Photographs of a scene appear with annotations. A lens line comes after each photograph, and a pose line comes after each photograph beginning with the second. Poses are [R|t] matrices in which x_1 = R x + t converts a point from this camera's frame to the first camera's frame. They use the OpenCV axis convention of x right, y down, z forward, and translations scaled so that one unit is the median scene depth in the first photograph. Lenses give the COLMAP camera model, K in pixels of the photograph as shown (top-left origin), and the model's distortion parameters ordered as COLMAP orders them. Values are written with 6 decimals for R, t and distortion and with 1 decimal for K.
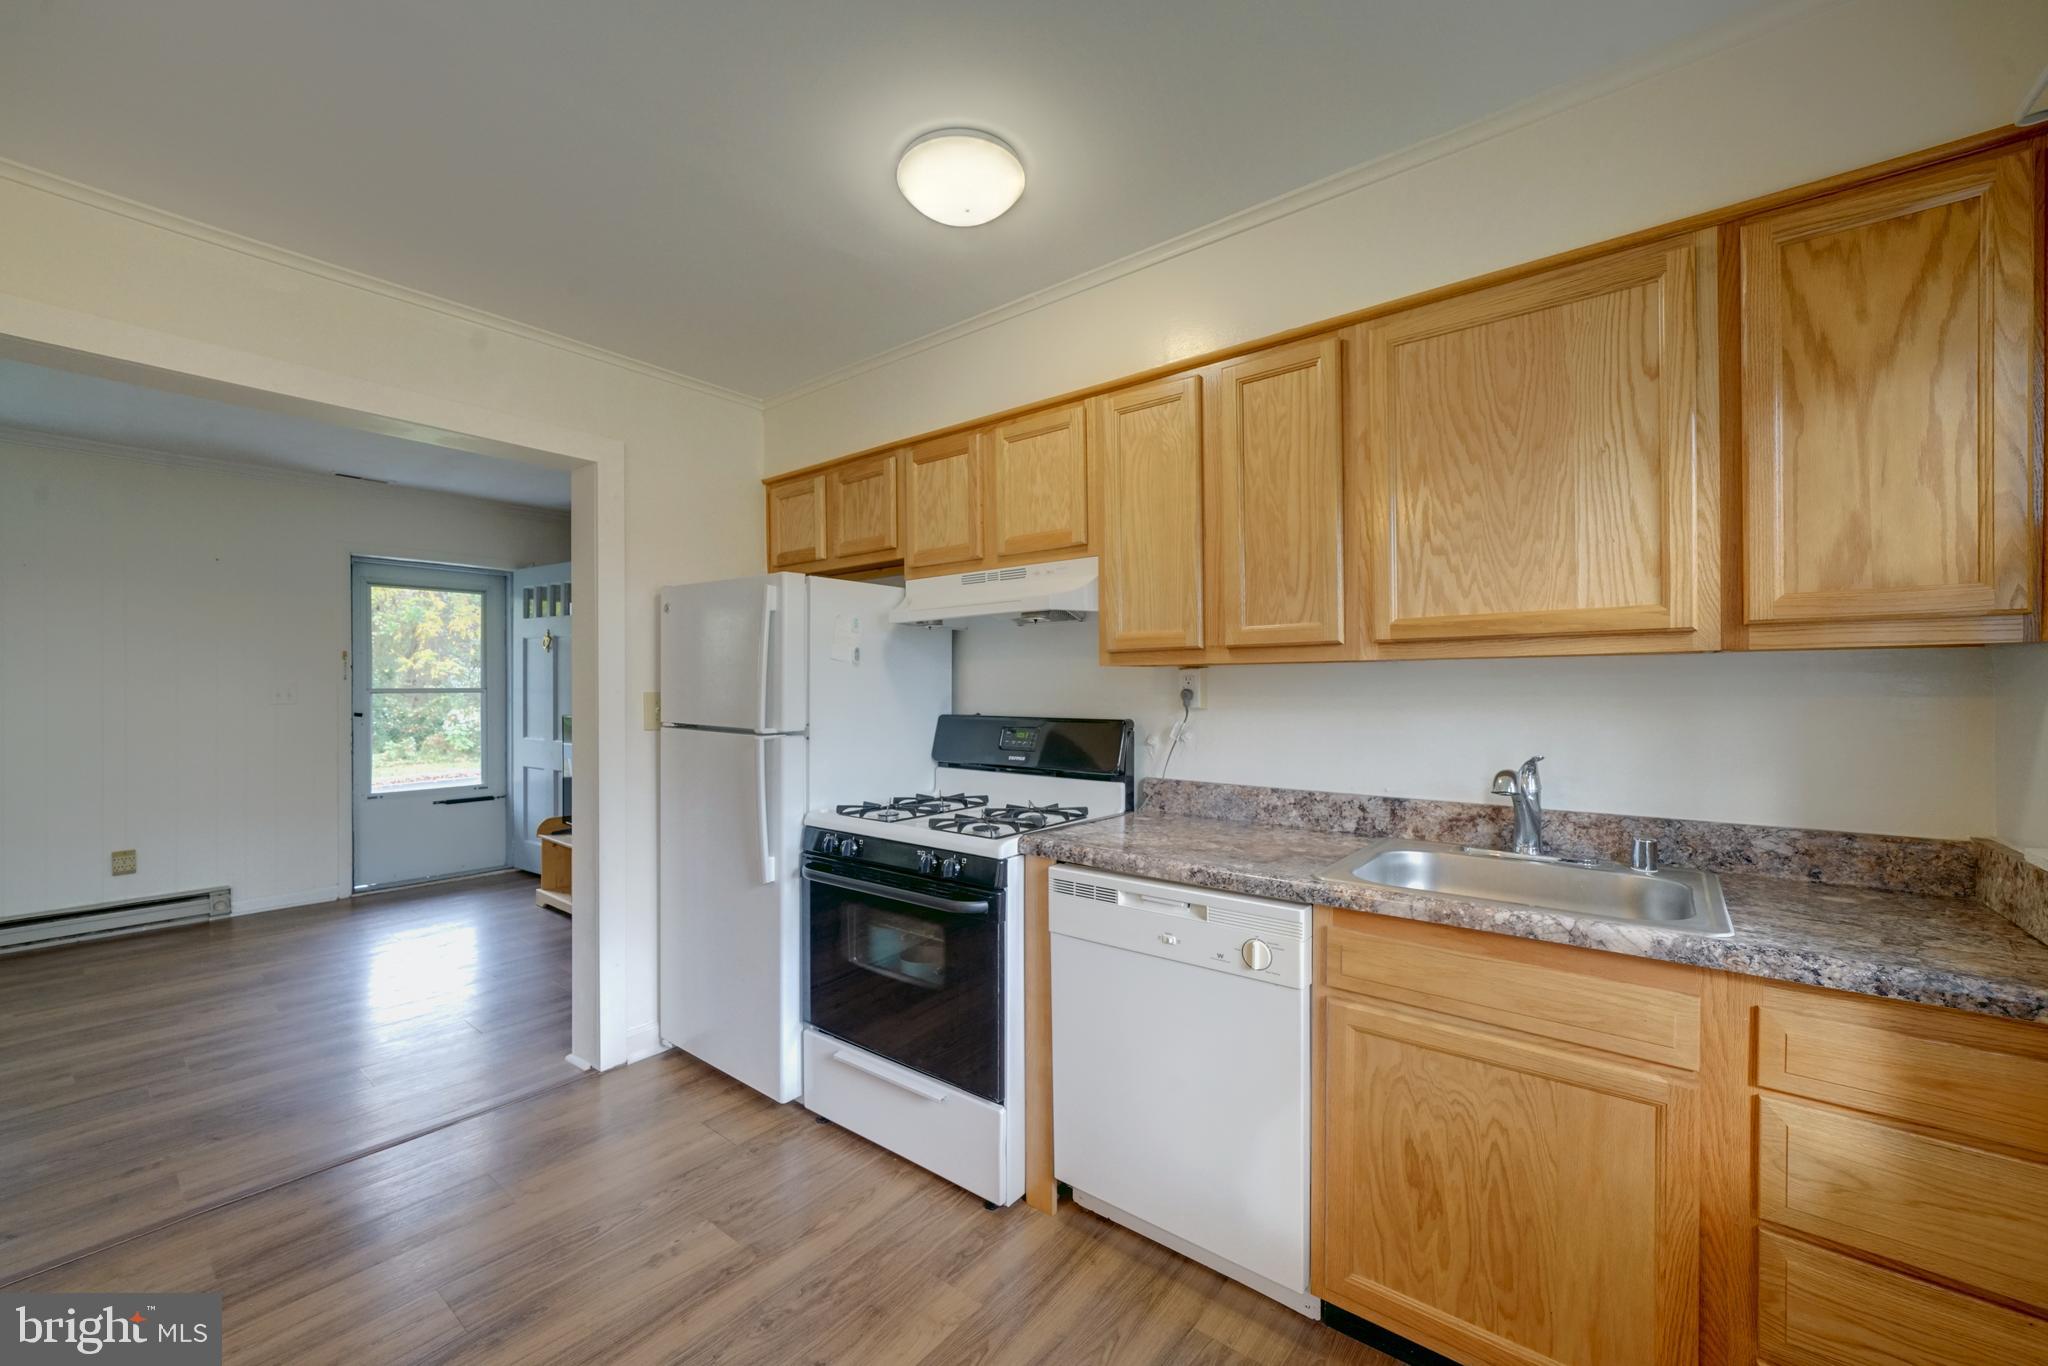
lens RADIAL K [[803.9, 0, 1017.1], [0, 803.9, 691.2], [0, 0, 1]] dist [-0.006592, 0.001599]
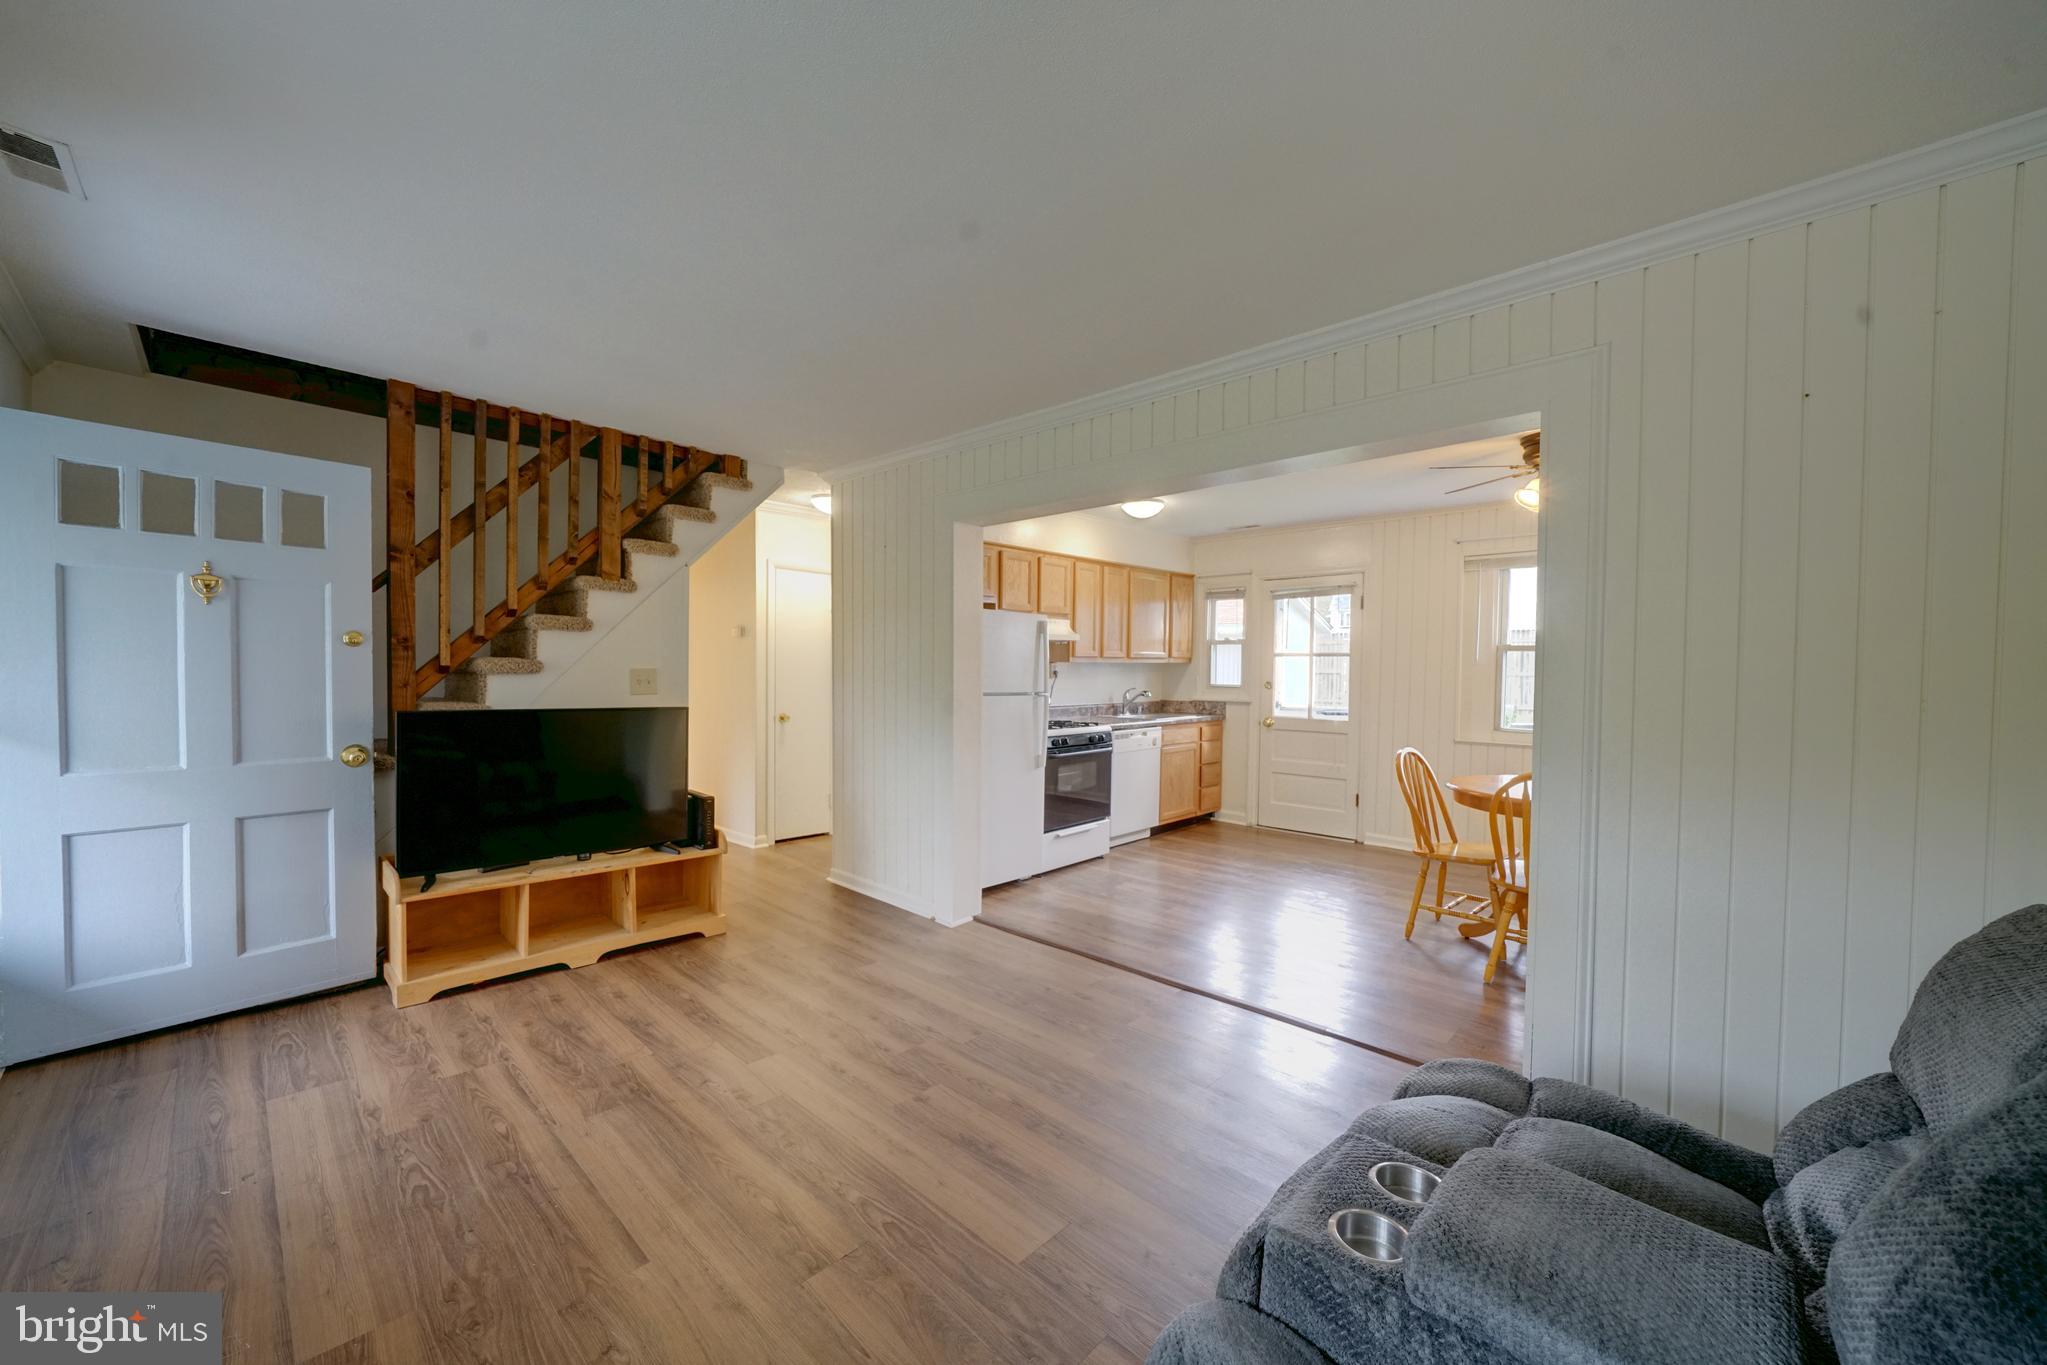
lens RADIAL K [[772.8, 0, 989.7], [0, 772.8, 691.2], [0, 0, 1]] dist [-0.010051, 0.000852]
pose [[0.111880, -0.030875, 0.993242, -2.662000], [-0.001773, 0.999509, 0.031270, -0.016343], [-0.993720, -0.005259, 0.111770, 1.071855]]
